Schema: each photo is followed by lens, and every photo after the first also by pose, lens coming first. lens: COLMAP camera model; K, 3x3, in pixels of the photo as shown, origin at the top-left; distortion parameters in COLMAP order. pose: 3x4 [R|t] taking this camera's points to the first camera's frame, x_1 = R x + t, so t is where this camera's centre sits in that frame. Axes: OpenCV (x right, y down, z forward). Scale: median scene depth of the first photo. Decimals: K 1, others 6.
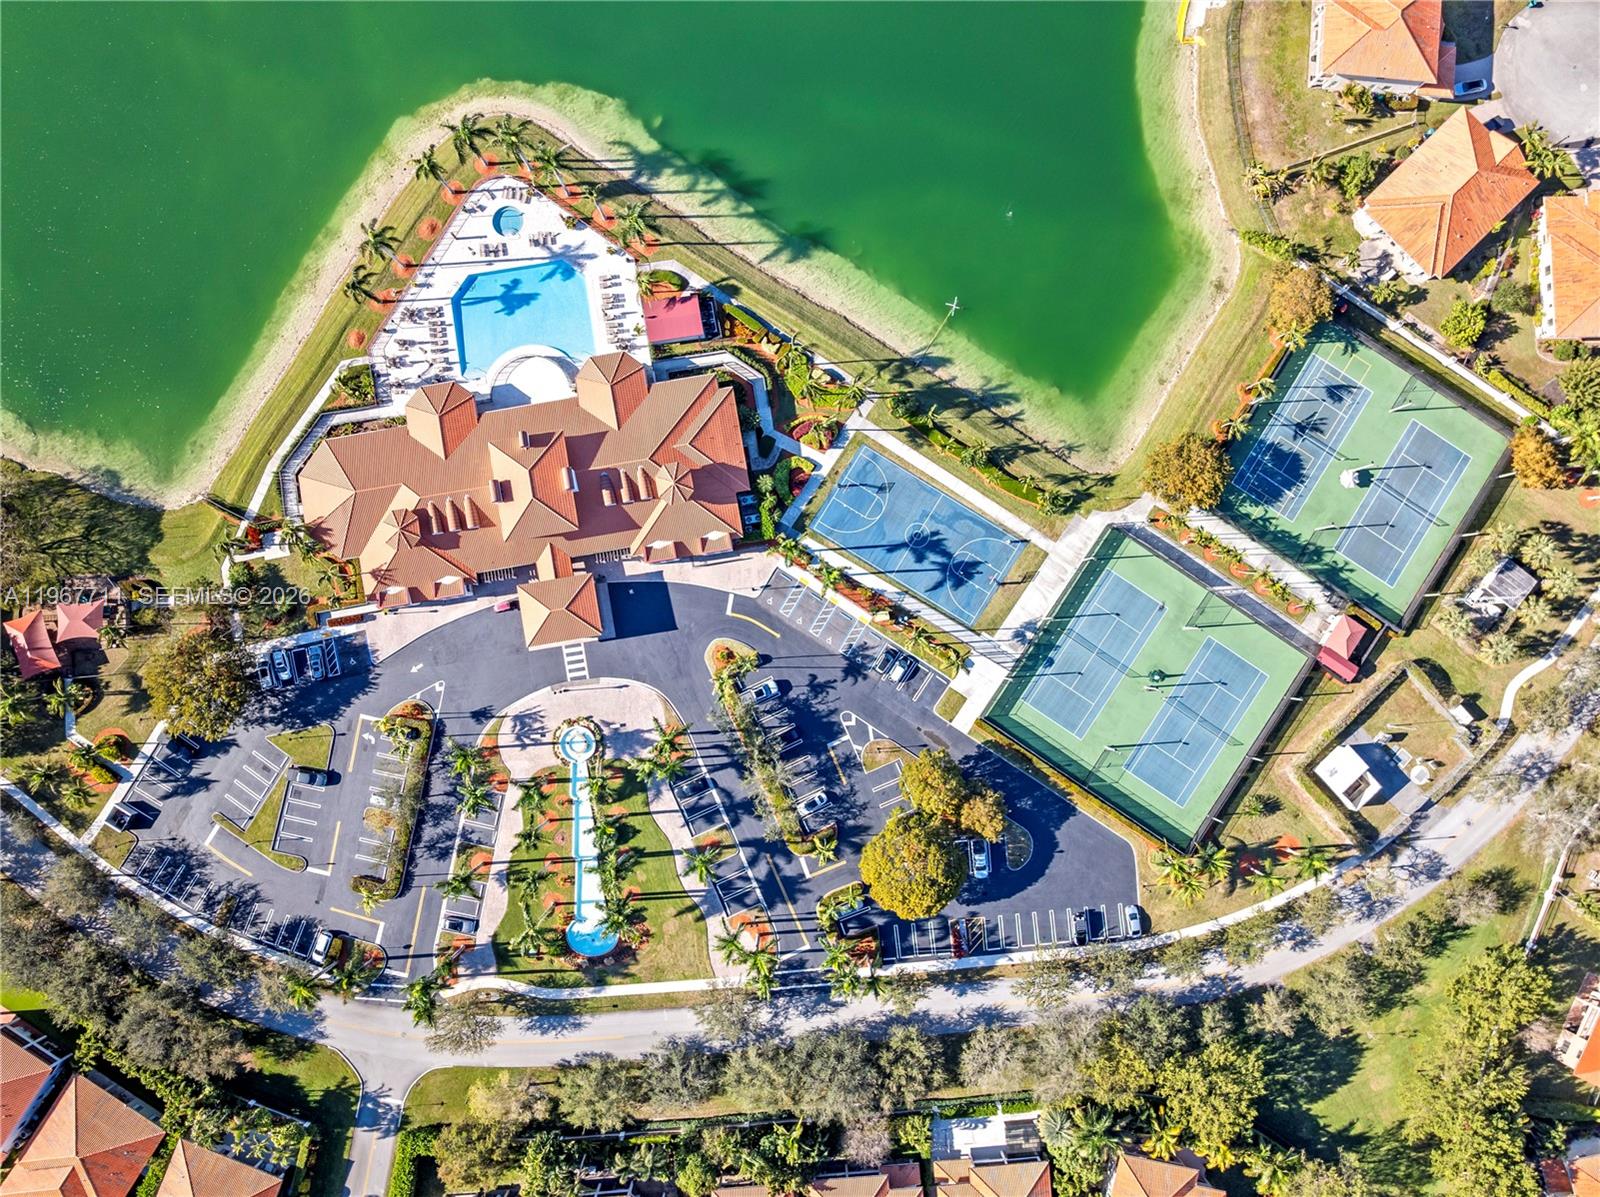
lens RADIAL K [[1137.0, 0, 799.3], [0, 1137.0, 592.0], [0, 0, 1]] dist [-0.038995, 0.000947]
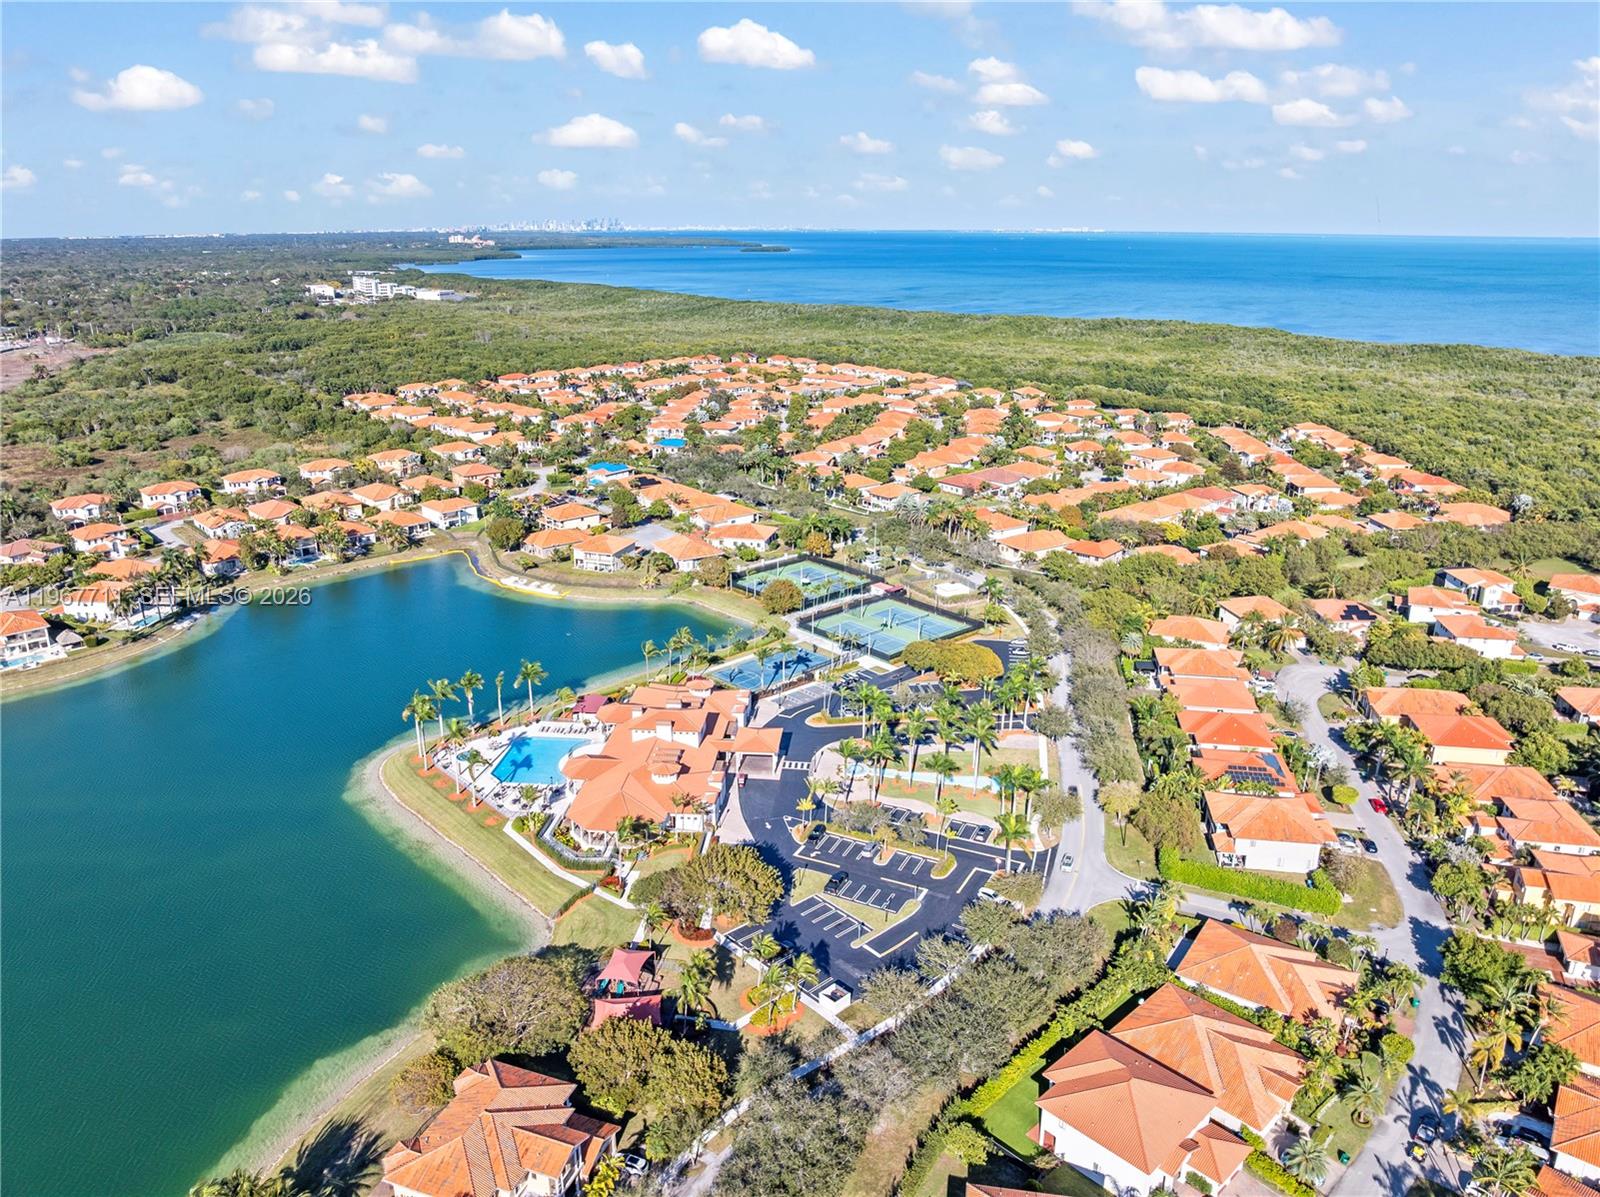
lens RADIAL K [[1094.8, 0, 800.0], [0, 1094.8, 598.5], [0, 0, 1]] dist [-0.052238, 0.003326]
pose [[0.245718, -0.310122, 0.918394, -1.315261], [0.968677, 0.113616, -0.220806, 0.326633], [-0.035868, 0.943883, 0.328326, 0.379826]]
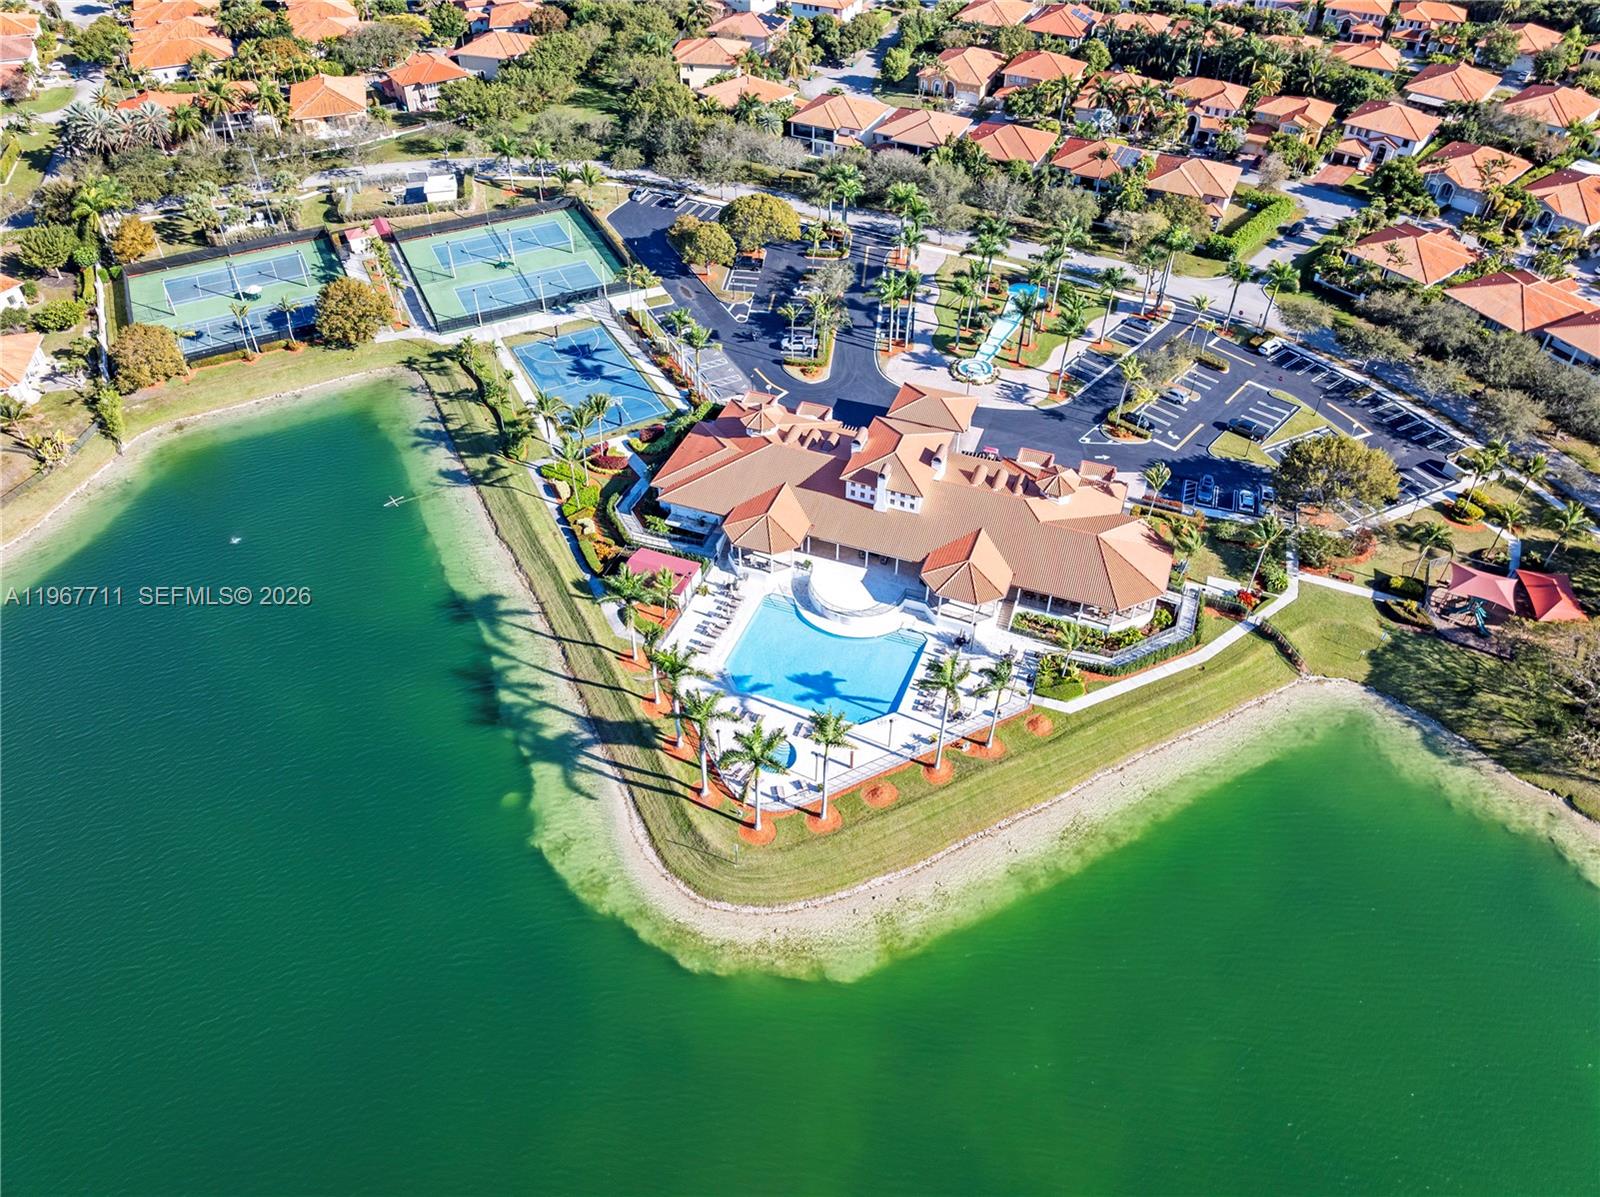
lens RADIAL K [[1137.0, 0, 799.3], [0, 1137.0, 592.0], [0, 0, 1]] dist [-0.038995, 0.000947]
pose [[-0.865241, -0.345245, 0.363543, -0.494724], [0.500751, -0.559498, 0.660462, -0.731589], [-0.024620, 0.753503, 0.656983, 0.469277]]
